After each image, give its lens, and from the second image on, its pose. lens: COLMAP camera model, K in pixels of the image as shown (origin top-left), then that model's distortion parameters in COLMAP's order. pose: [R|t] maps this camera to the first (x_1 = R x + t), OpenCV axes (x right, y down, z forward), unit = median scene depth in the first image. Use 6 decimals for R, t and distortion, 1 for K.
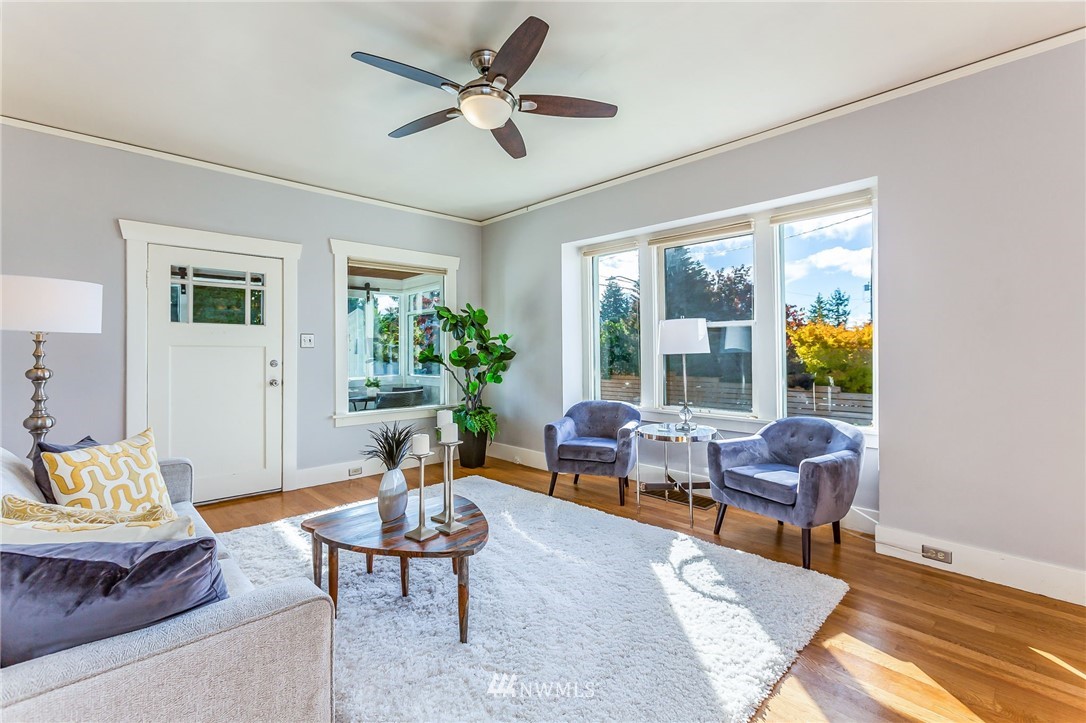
lens RADIAL K [[489.7, 0, 538.4], [0, 489.7, 355.5], [0, 0, 1]] dist [0.002581, 0.000650]
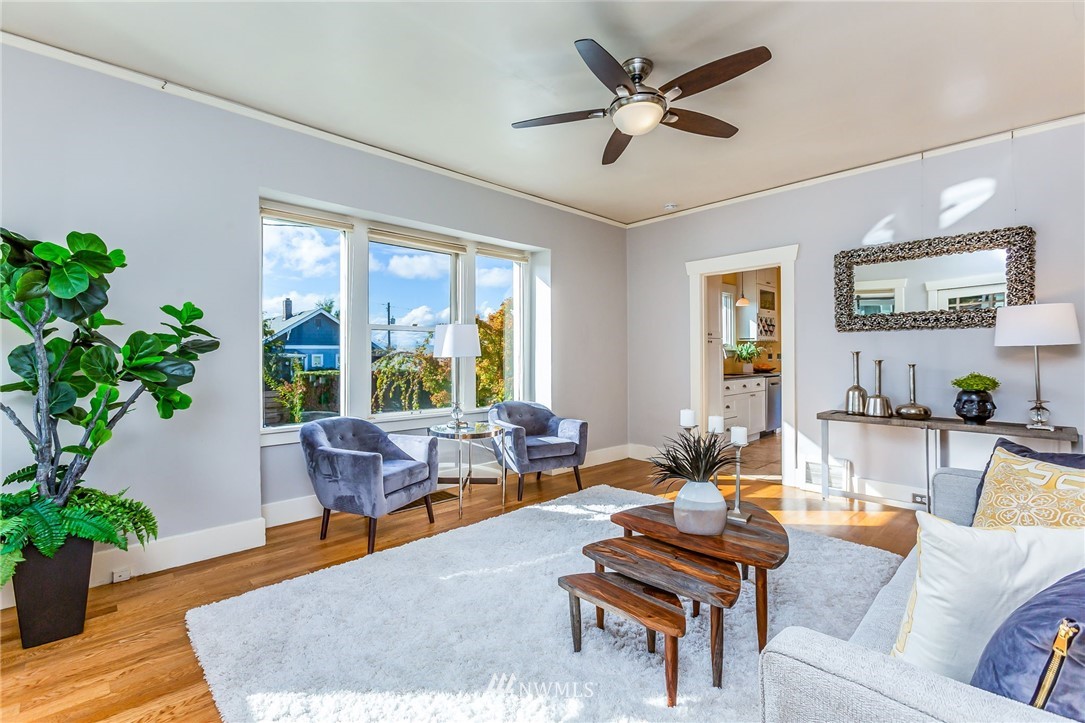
lens RADIAL K [[489.2, 0, 537.8], [0, 489.2, 356.2], [0, 0, 1]] dist [0.002581, 0.000650]
pose [[0.003668, -0.005132, 0.999980, -0.991257], [0.000199, 0.999987, 0.005132, -0.012863], [-0.999993, 0.000180, 0.003669, 1.062808]]
